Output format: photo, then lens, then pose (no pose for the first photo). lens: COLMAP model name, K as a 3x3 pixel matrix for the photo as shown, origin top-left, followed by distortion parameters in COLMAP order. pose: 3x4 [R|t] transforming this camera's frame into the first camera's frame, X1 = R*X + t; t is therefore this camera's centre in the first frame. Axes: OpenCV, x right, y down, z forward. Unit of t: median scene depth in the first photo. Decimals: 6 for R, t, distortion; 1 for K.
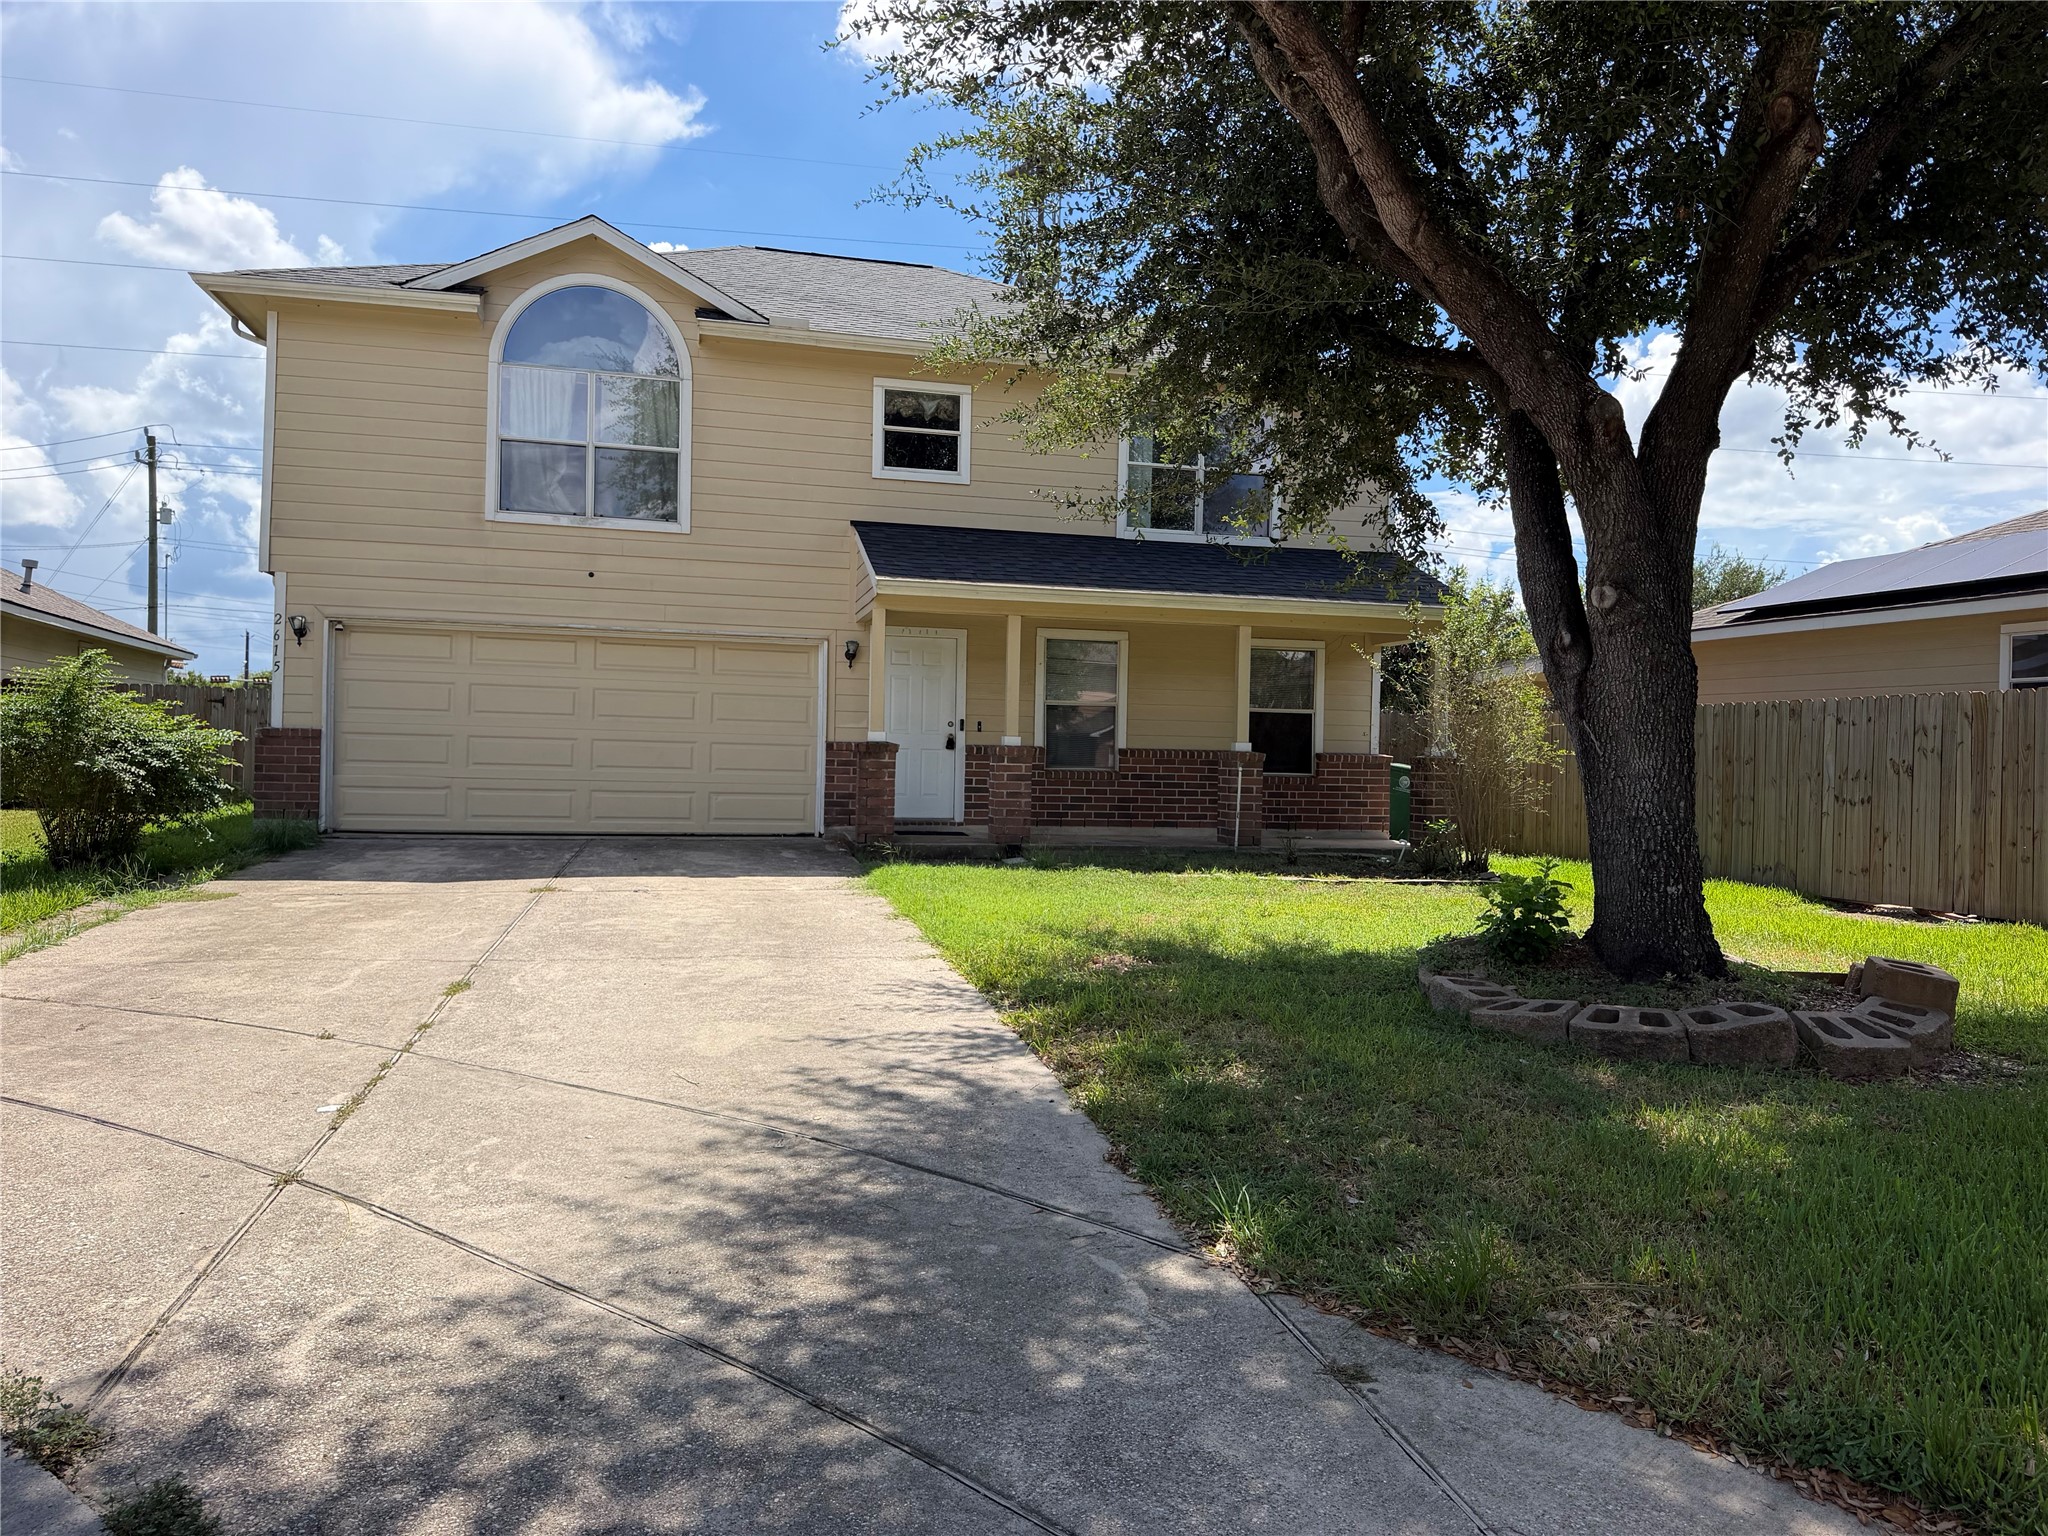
lens RADIAL K [[1430.6, 0, 1027.2], [0, 1430.6, 761.9], [0, 0, 1]] dist [0.029395, -0.031753]
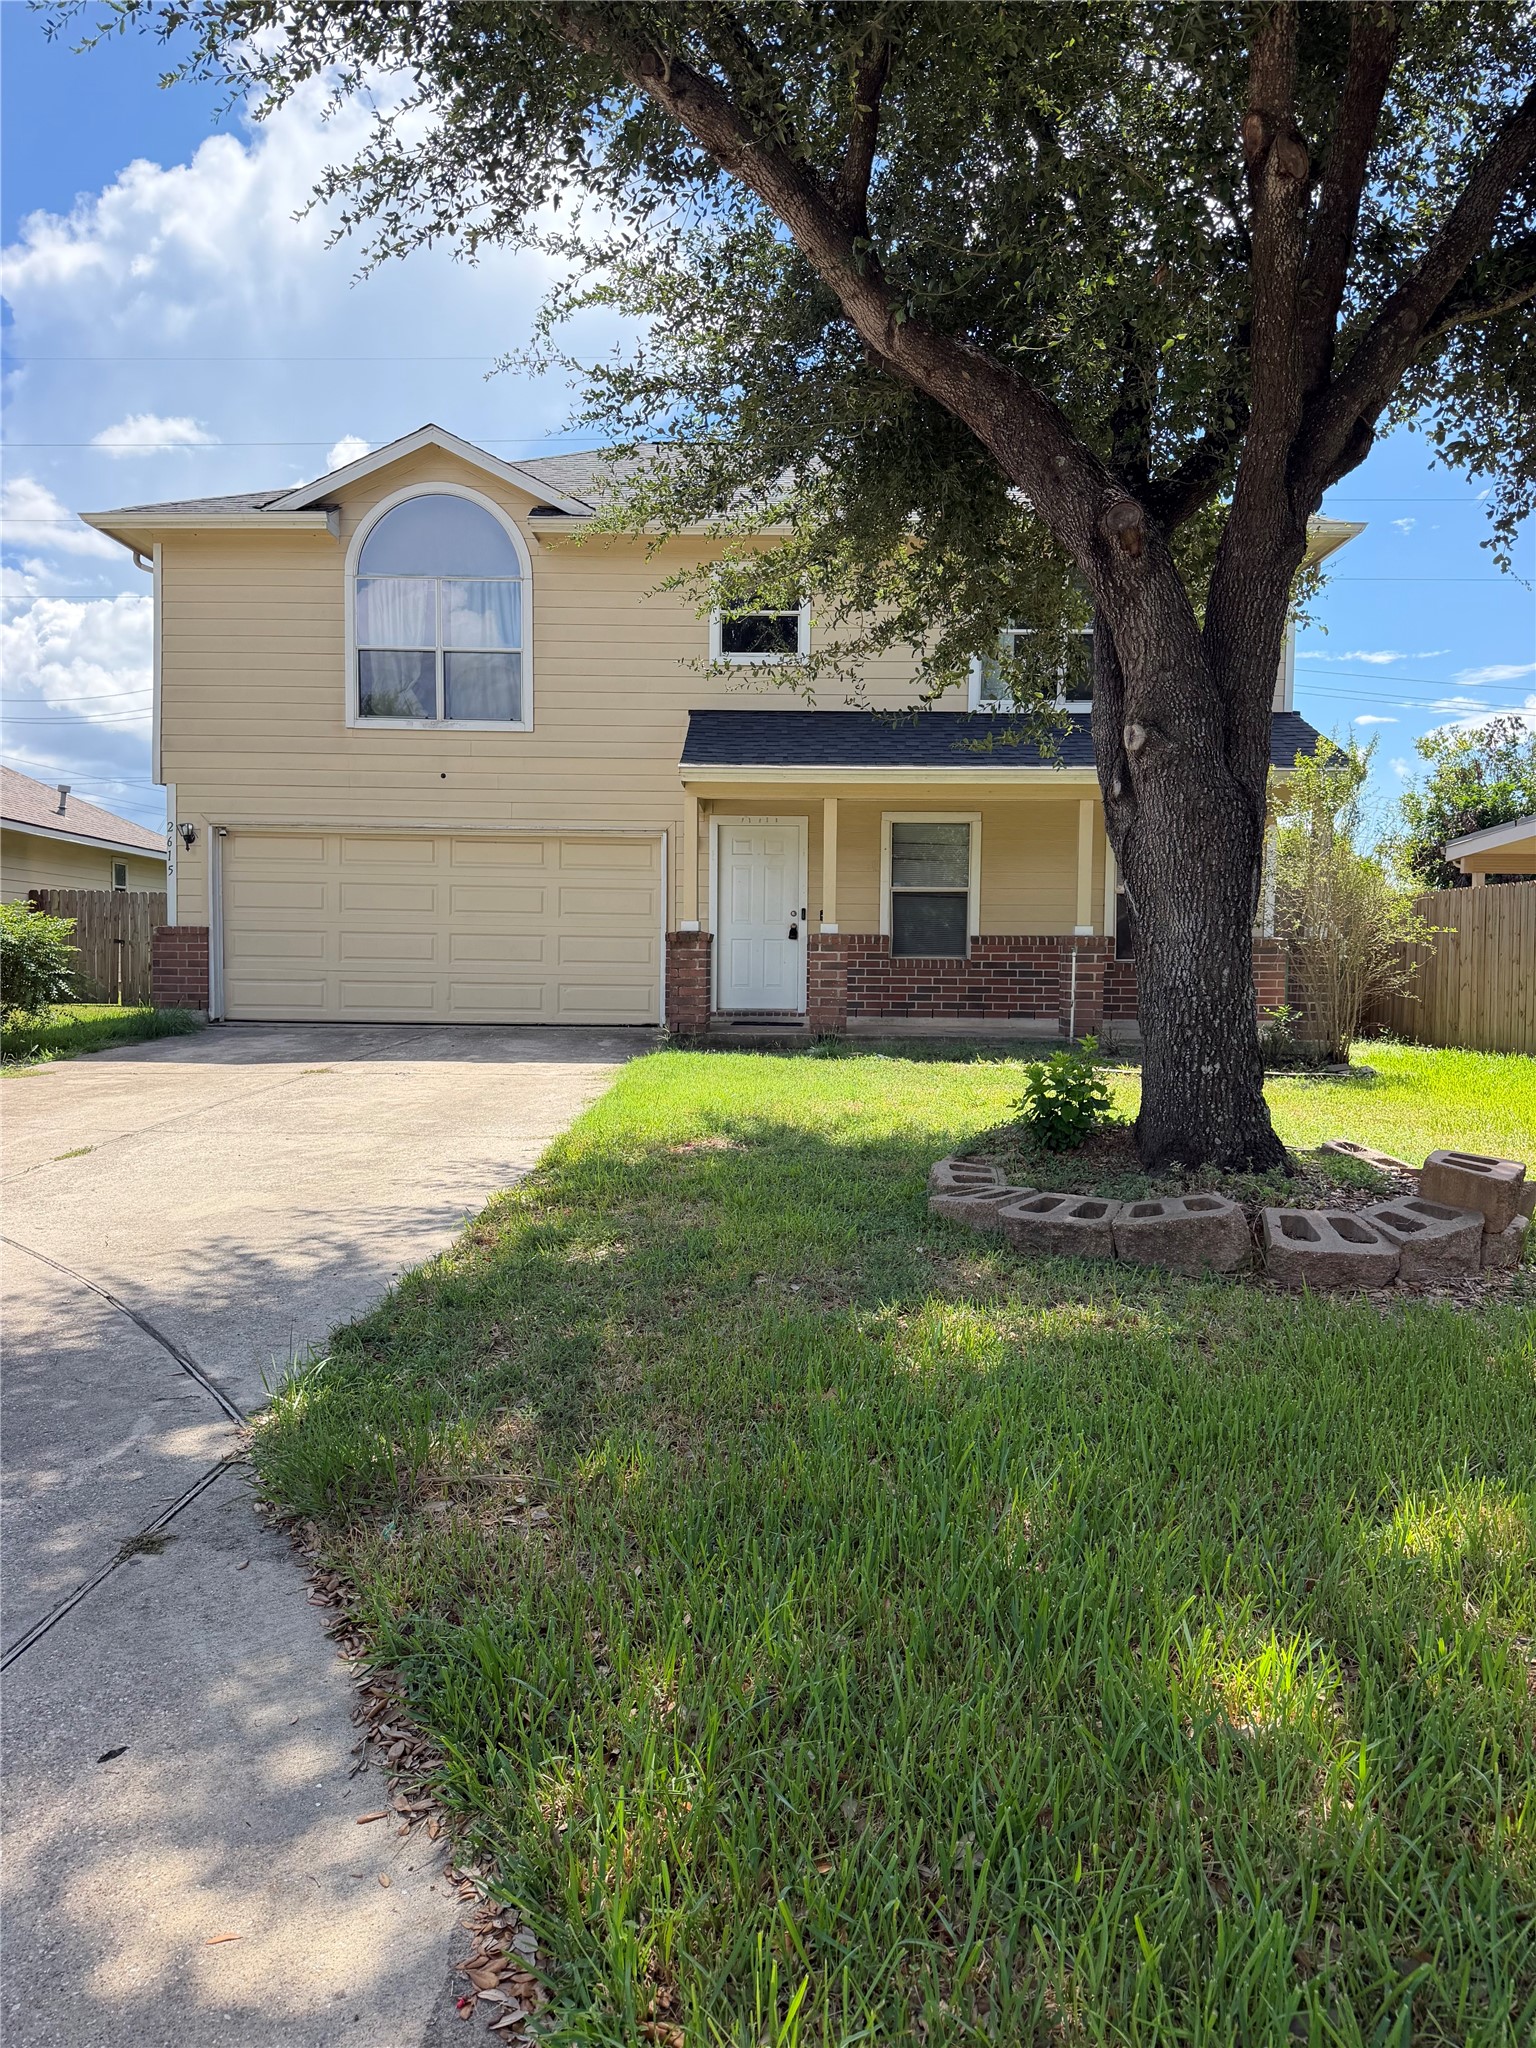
lens RADIAL K [[1430.6, 0, 773.8], [0, 1430.6, 1021.2], [0, 0, 1]] dist [0.029395, -0.031753]
pose [[0.970252, -0.000335, -0.242097, 0.187934], [0.009922, 0.999214, 0.038384, 0.010754], [0.241894, -0.039645, 0.969492, 0.042936]]
